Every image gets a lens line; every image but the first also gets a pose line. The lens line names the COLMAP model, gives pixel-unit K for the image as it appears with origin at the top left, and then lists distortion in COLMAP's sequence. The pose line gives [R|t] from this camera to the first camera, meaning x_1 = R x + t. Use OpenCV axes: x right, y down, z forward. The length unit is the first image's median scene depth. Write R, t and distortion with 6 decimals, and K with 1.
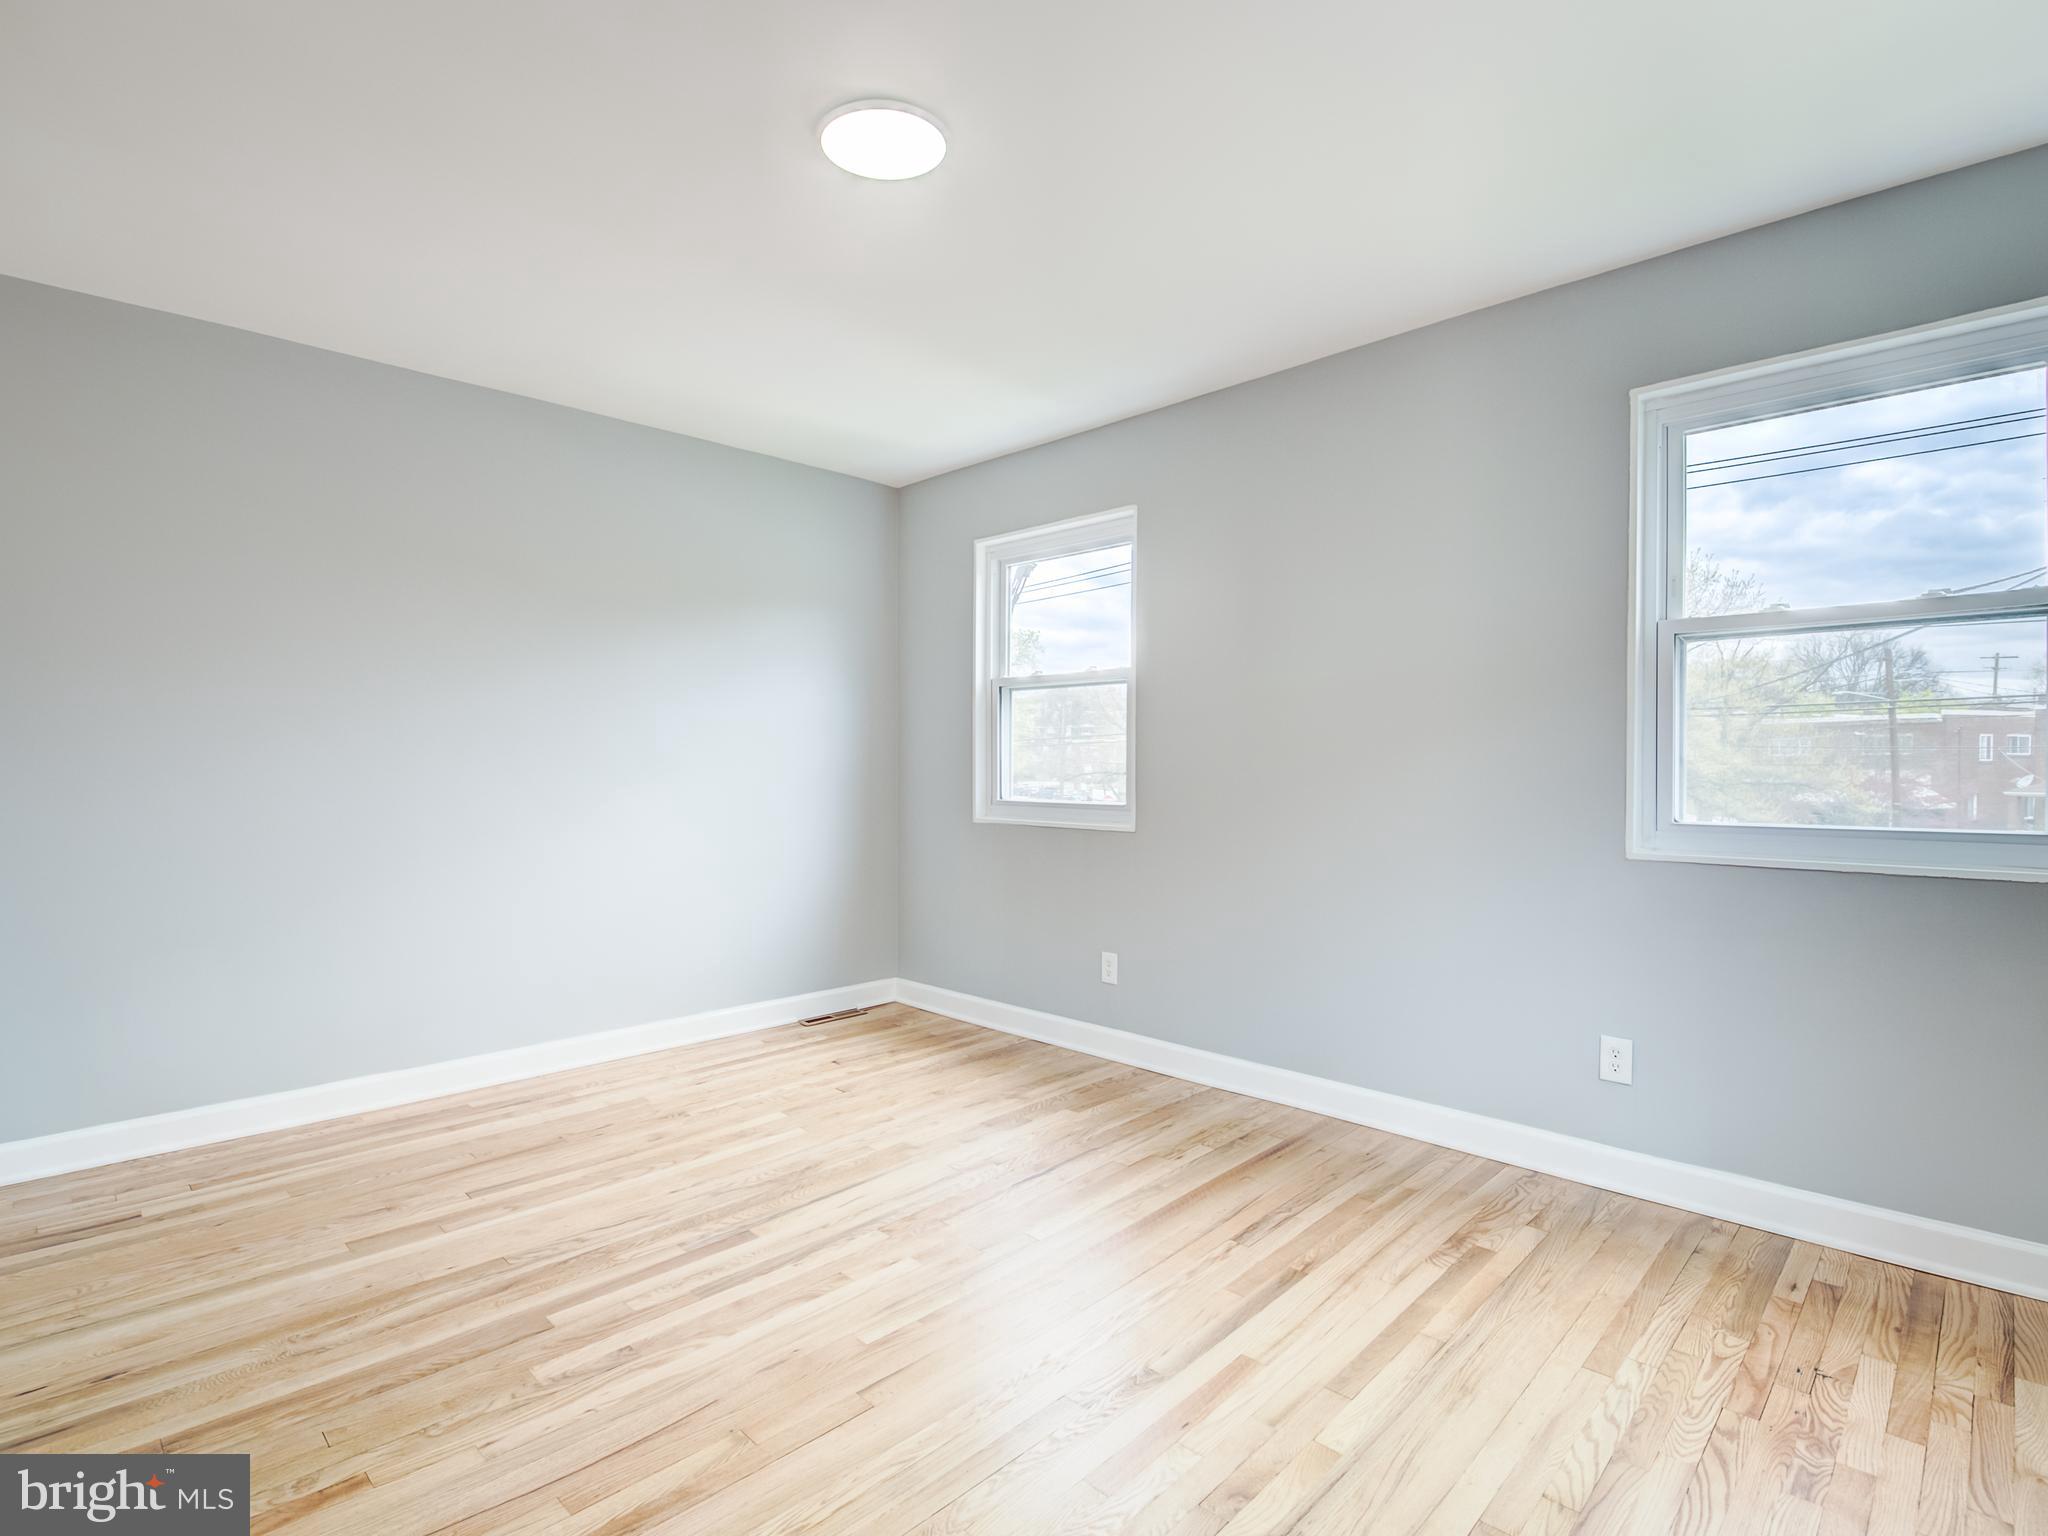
lens RADIAL K [[995.6, 0, 1023.3], [0, 995.6, 775.5], [0, 0, 1]] dist [-0.001416, -0.011169]
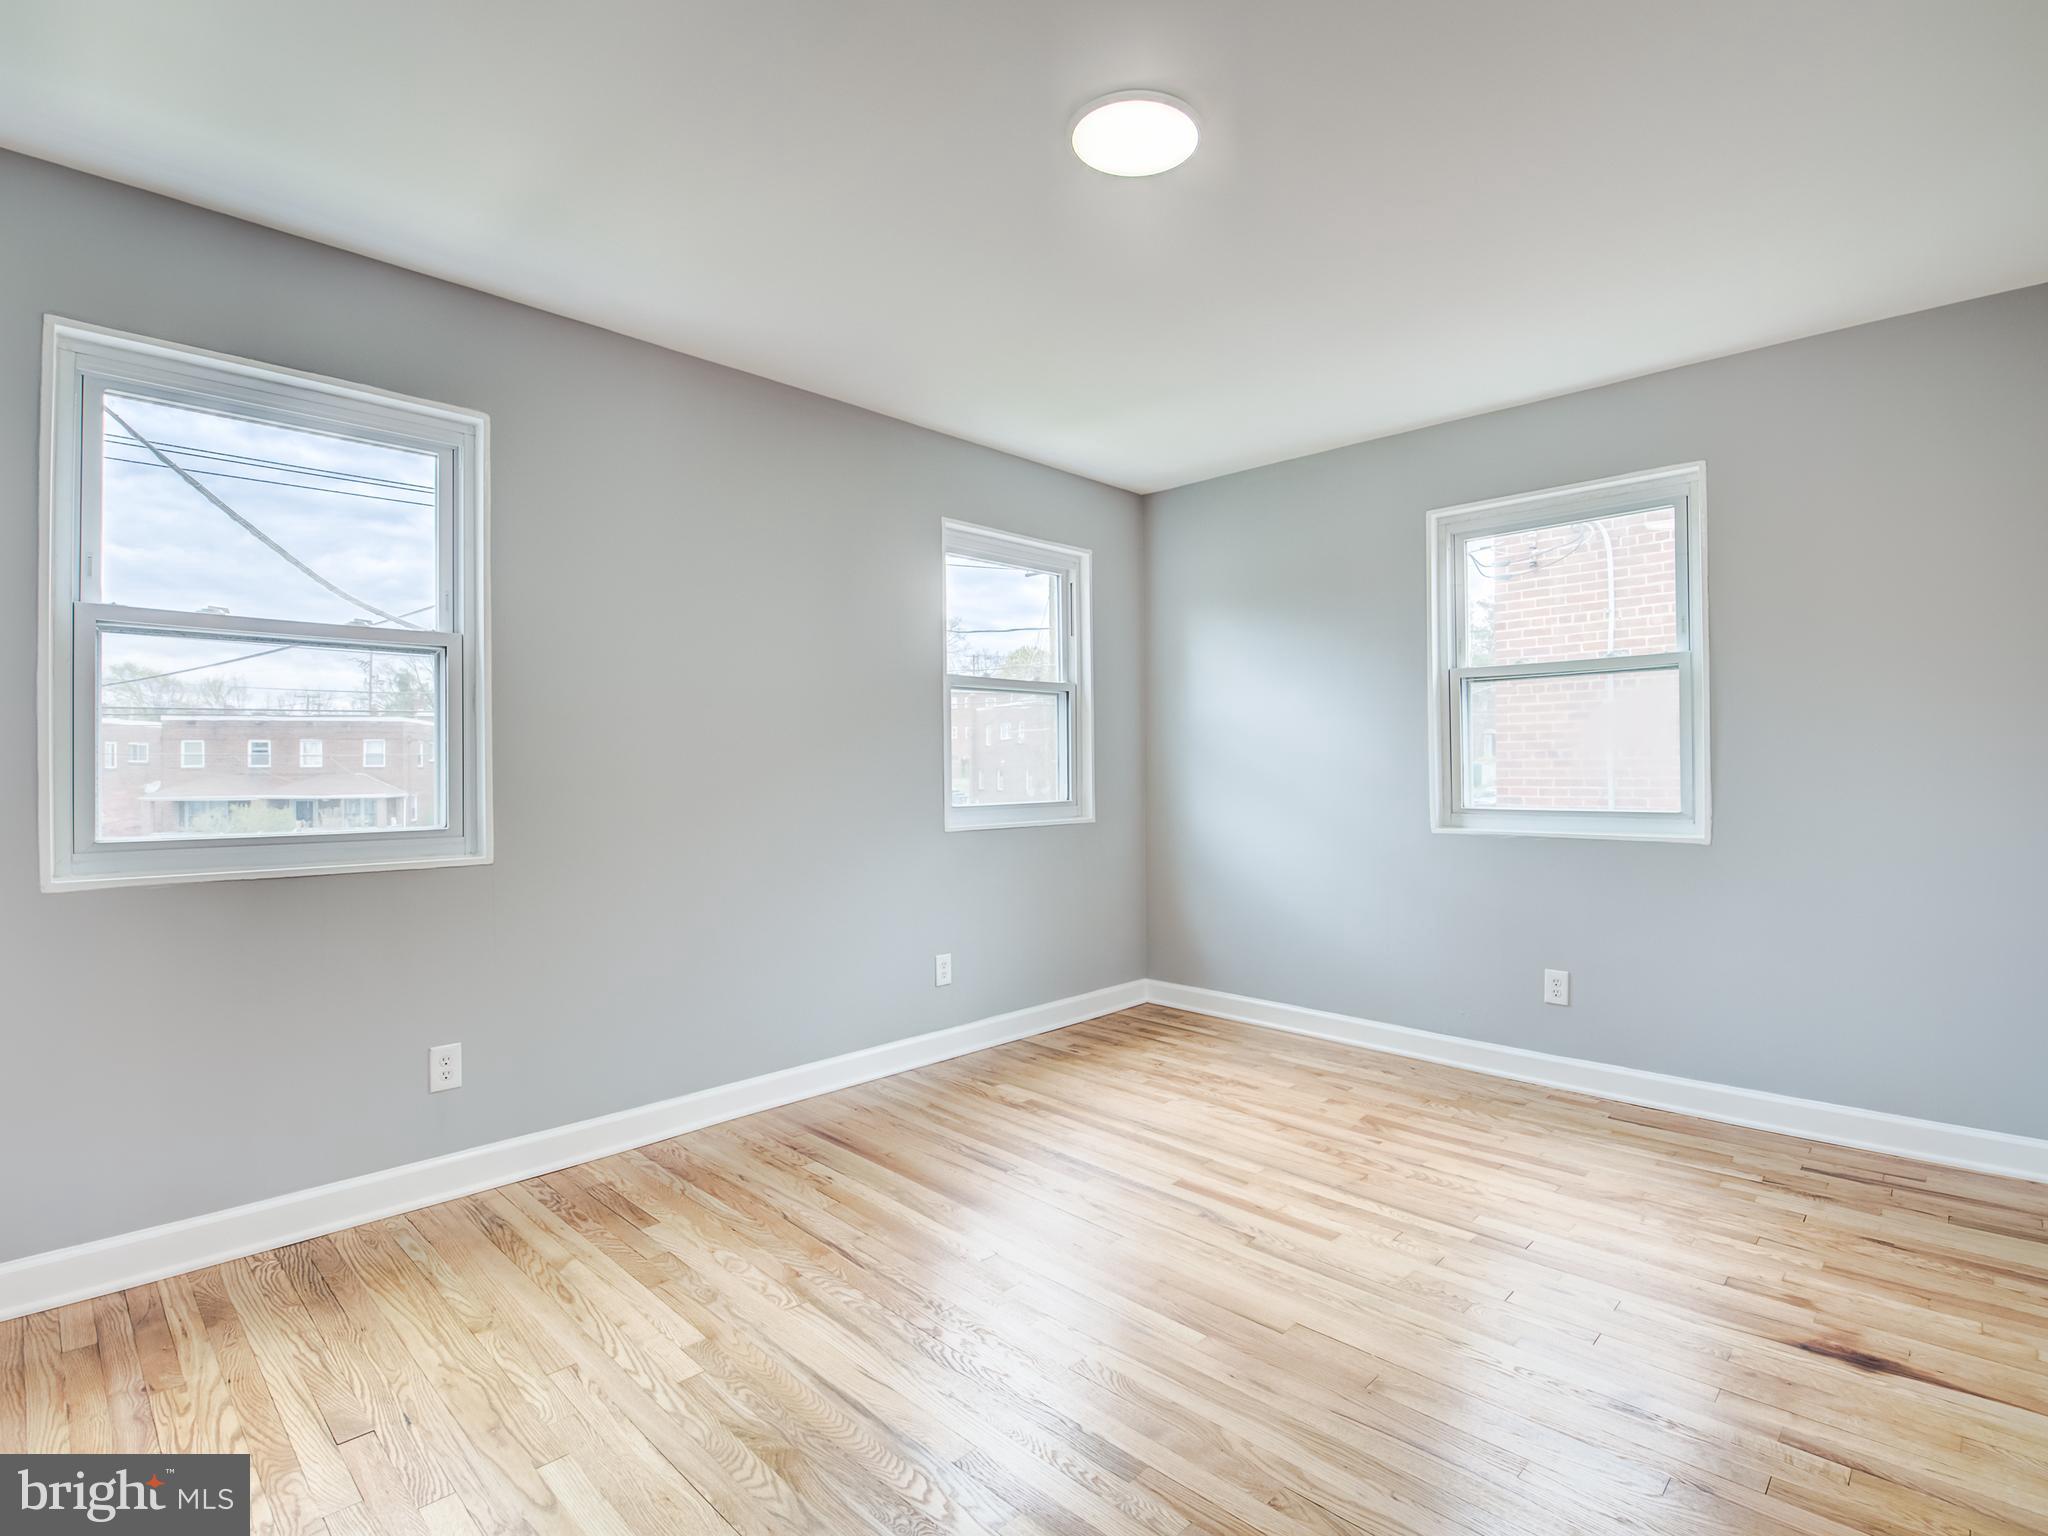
lens RADIAL K [[1003.1, 0, 1024.0], [0, 1003.1, 768.0], [0, 0, 1]] dist [-0.003993, -0.009763]
pose [[-0.000080, -0.000302, 1.000000, -0.869520], [0.016189, 0.999869, 0.000303, -0.008842], [-0.999869, 0.016189, -0.000075, 0.867324]]
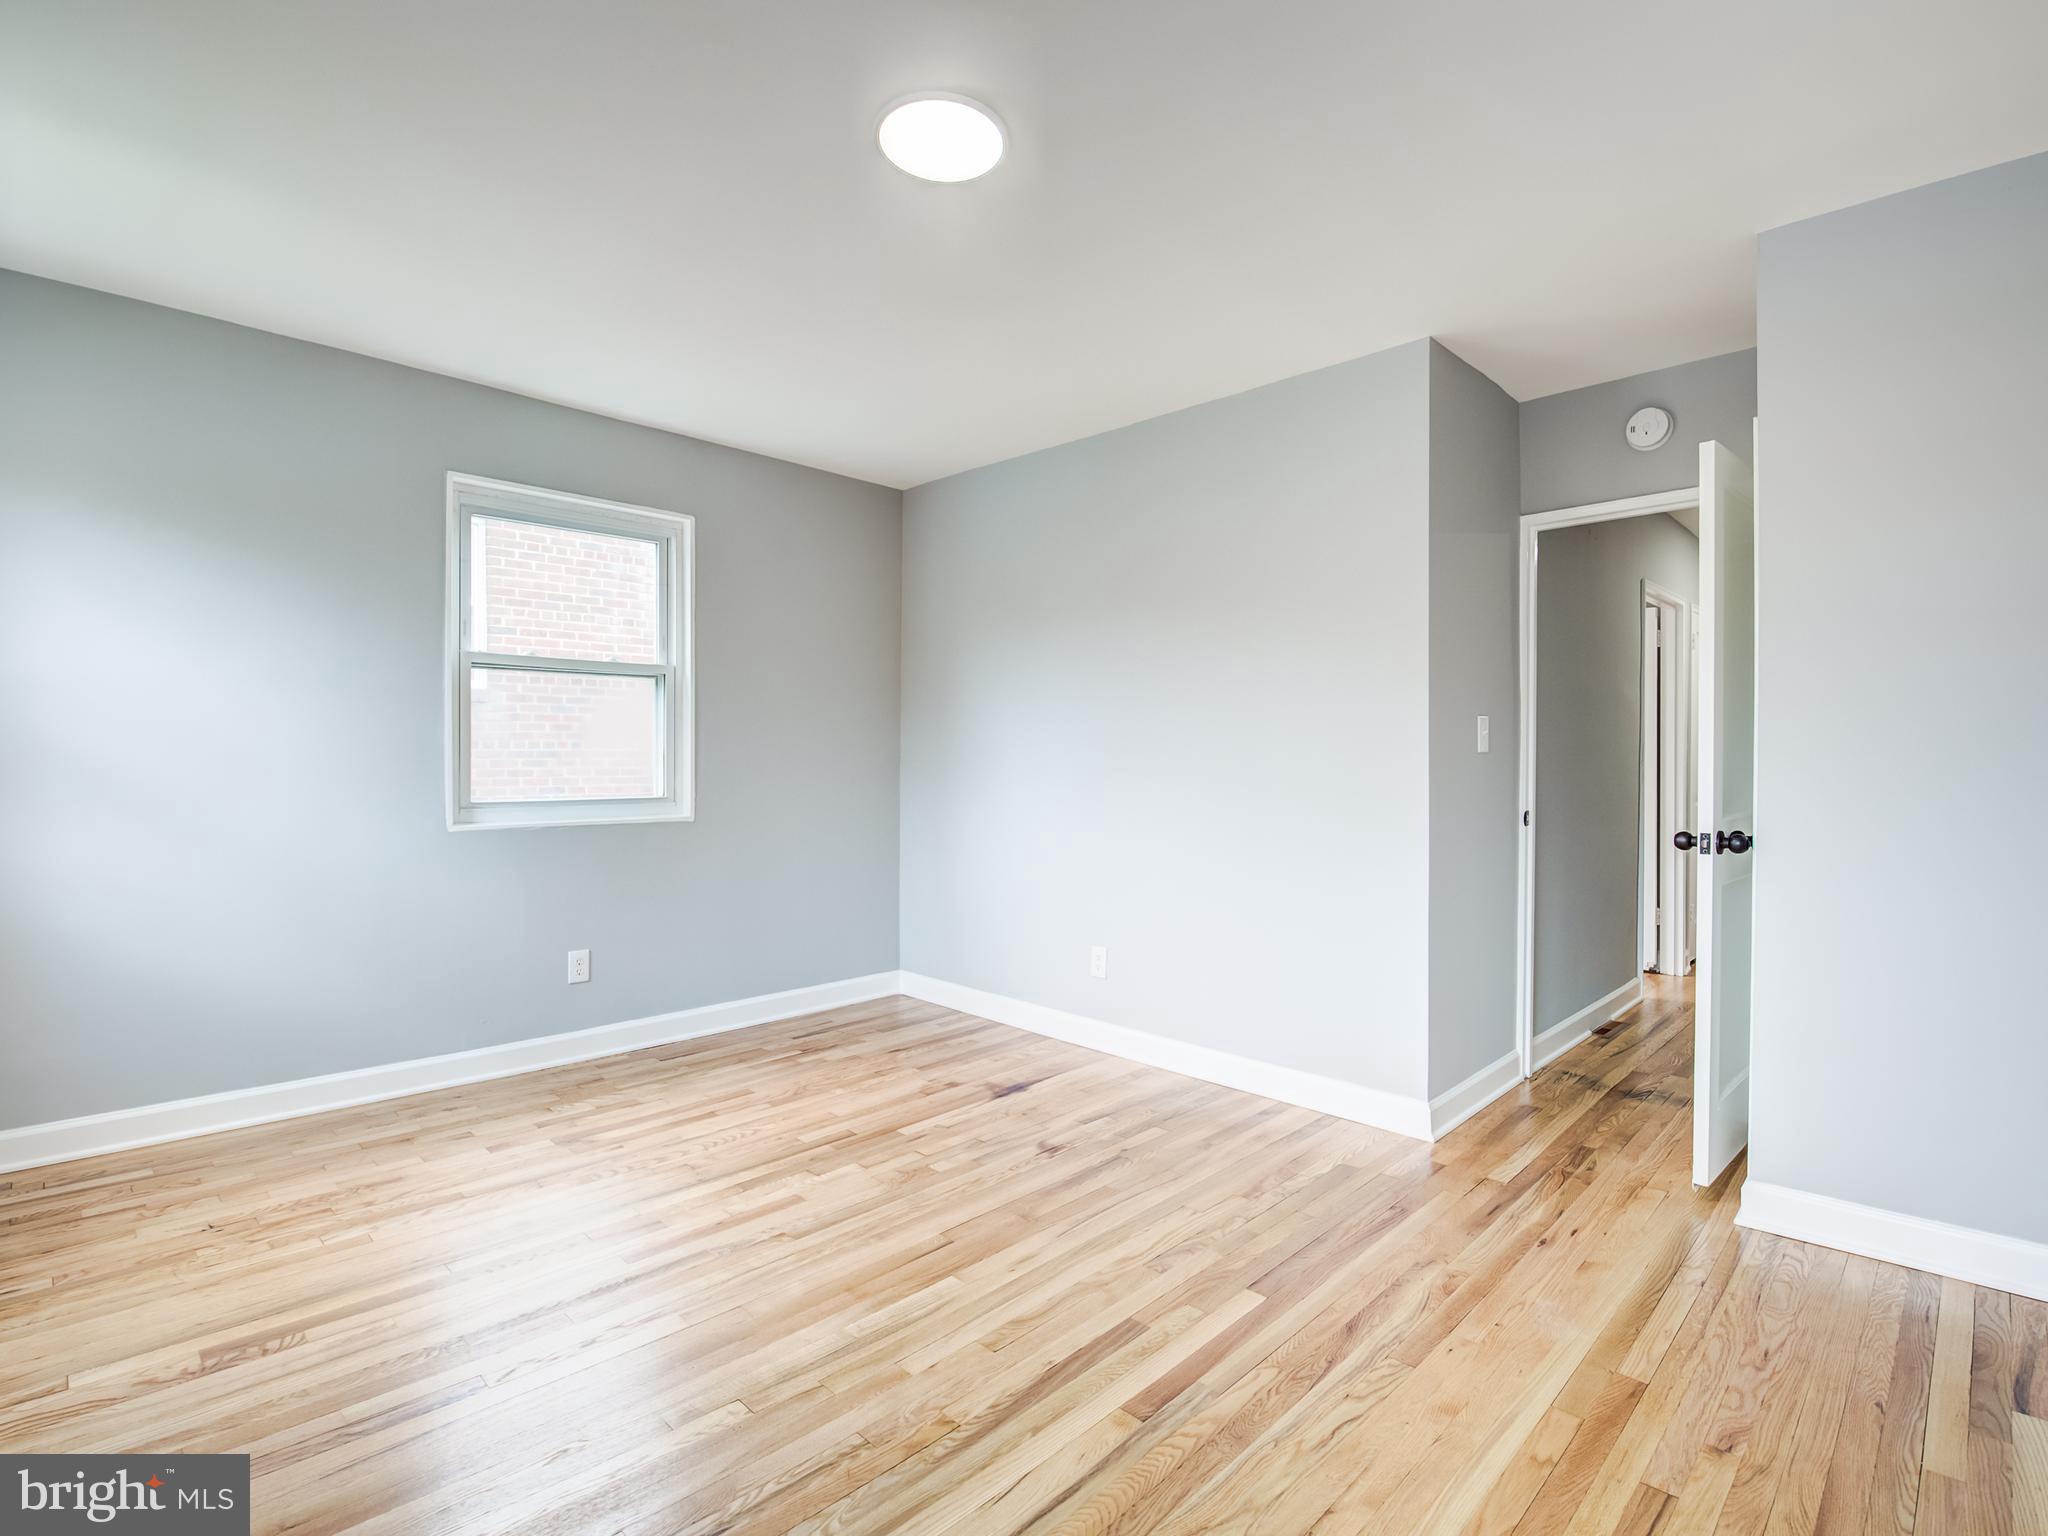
lens RADIAL K [[995.6, 0, 1023.3], [0, 995.6, 775.5], [0, 0, 1]] dist [-0.001416, -0.011169]
pose [[-0.999989, -0.004183, 0.001937, -0.175575], [-0.004125, 0.999581, 0.028643, -0.017405], [-0.002056, 0.028635, -0.999588, 1.549226]]
